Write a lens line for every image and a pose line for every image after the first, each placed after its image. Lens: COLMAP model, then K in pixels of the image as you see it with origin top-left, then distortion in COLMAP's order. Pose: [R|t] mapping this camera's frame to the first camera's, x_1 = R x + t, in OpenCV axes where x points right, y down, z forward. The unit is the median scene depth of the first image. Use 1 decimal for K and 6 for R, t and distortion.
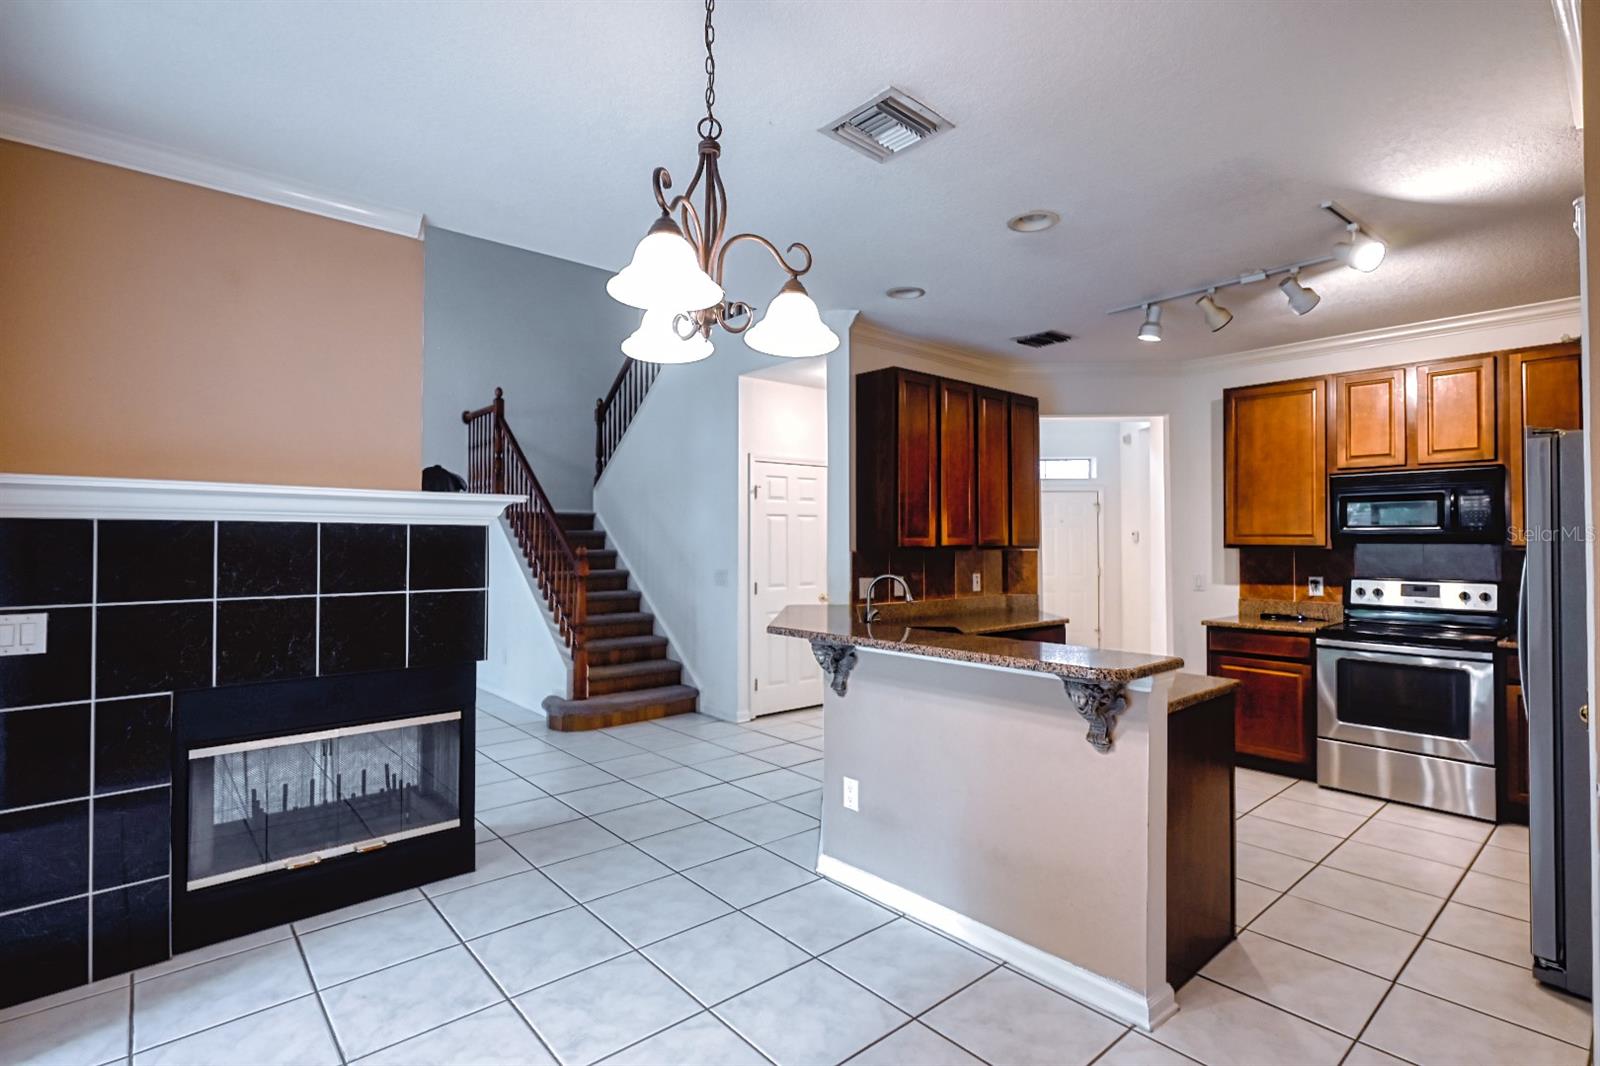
lens RADIAL K [[763.5, 0, 794.7], [0, 763.5, 529.8], [0, 0, 1]] dist [-0.003642, 0.001538]
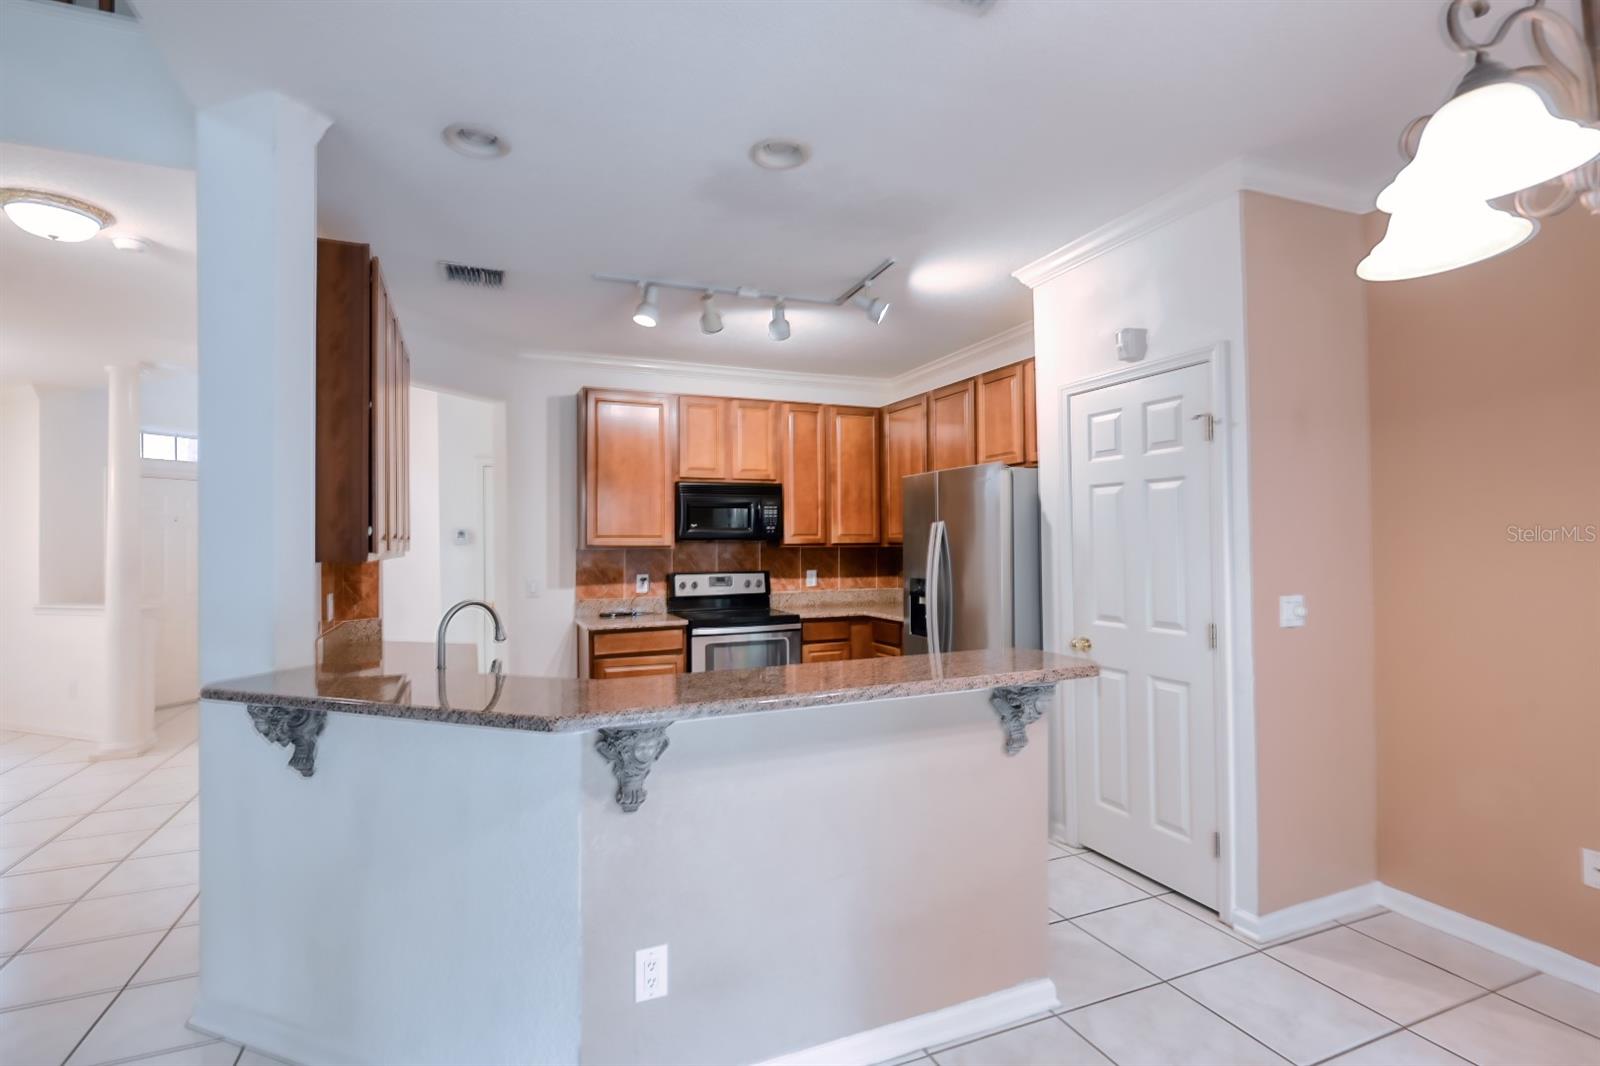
lens RADIAL K [[763.5, 0, 805.4], [0, 763.5, 529.6], [0, 0, 1]] dist [-0.003642, 0.001538]
pose [[0.302918, 0.010861, 0.952955, -0.306786], [-0.006390, 0.999936, -0.009365, 0.006486], [-0.952995, -0.003253, 0.302968, 0.480164]]
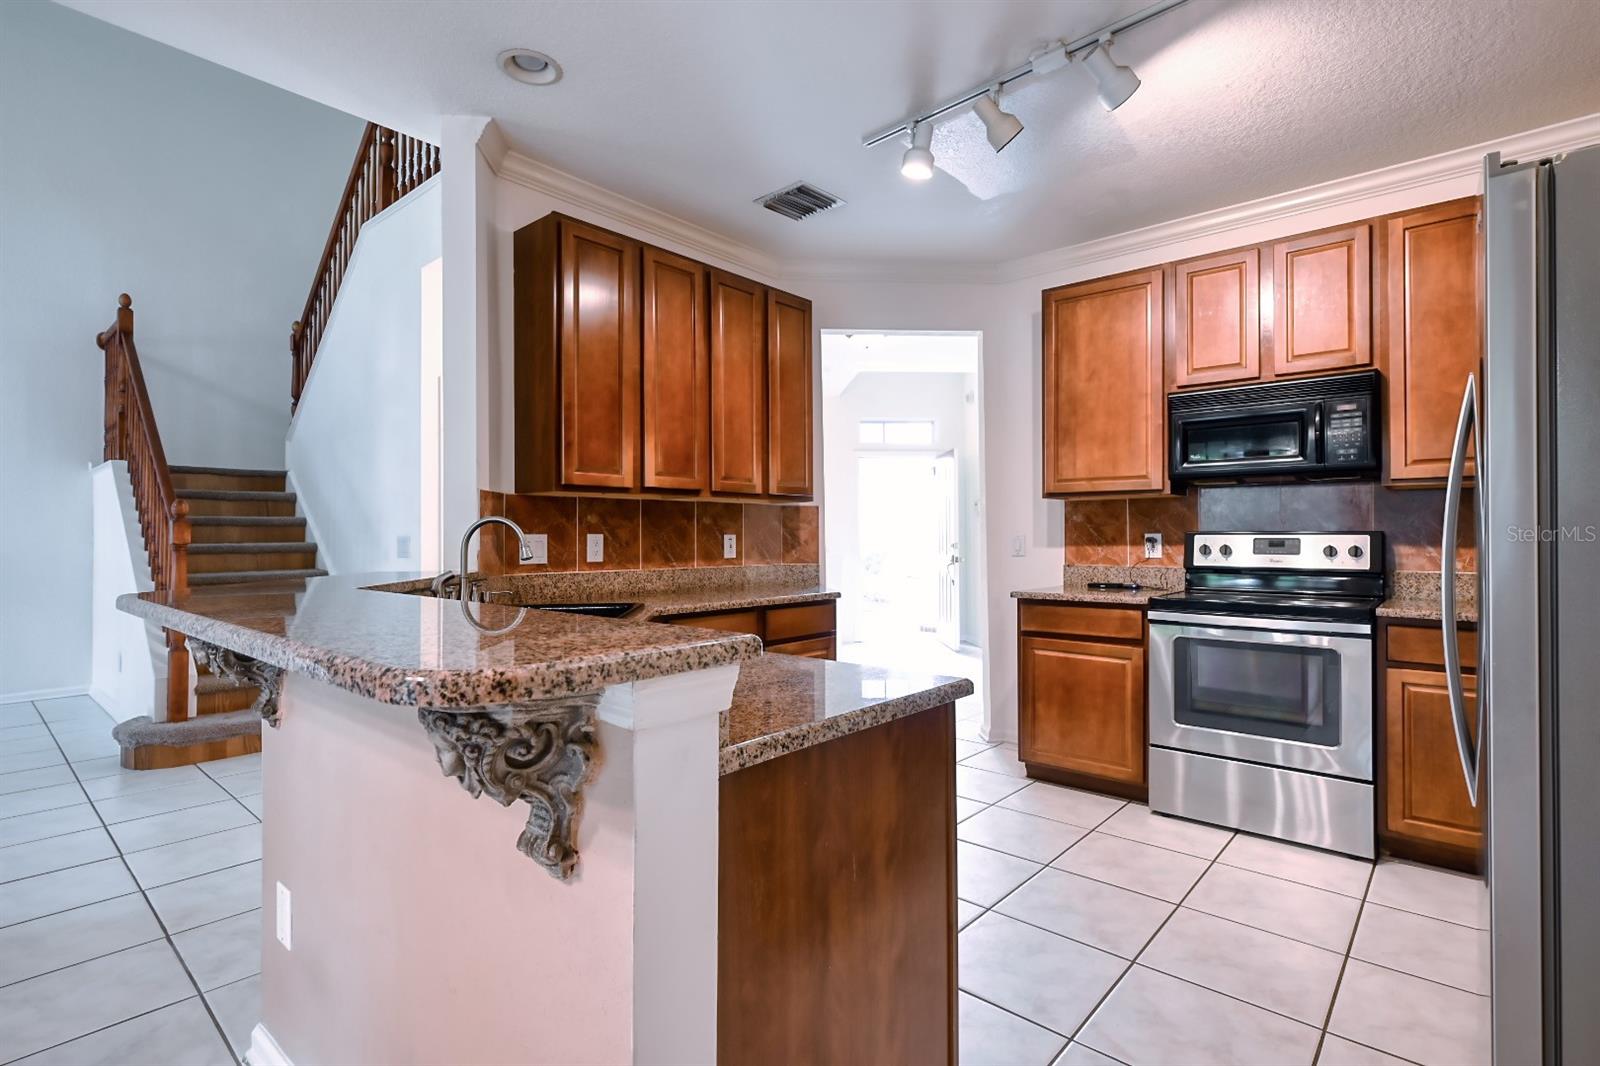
lens RADIAL K [[763.5, 0, 793.4], [0, 763.5, 528.5], [0, 0, 1]] dist [-0.003642, 0.001538]
pose [[0.991541, -0.002929, 0.129758, 0.236781], [0.002102, 0.999977, 0.006515, 0.054499], [-0.129774, -0.006187, 0.991524, 0.299196]]
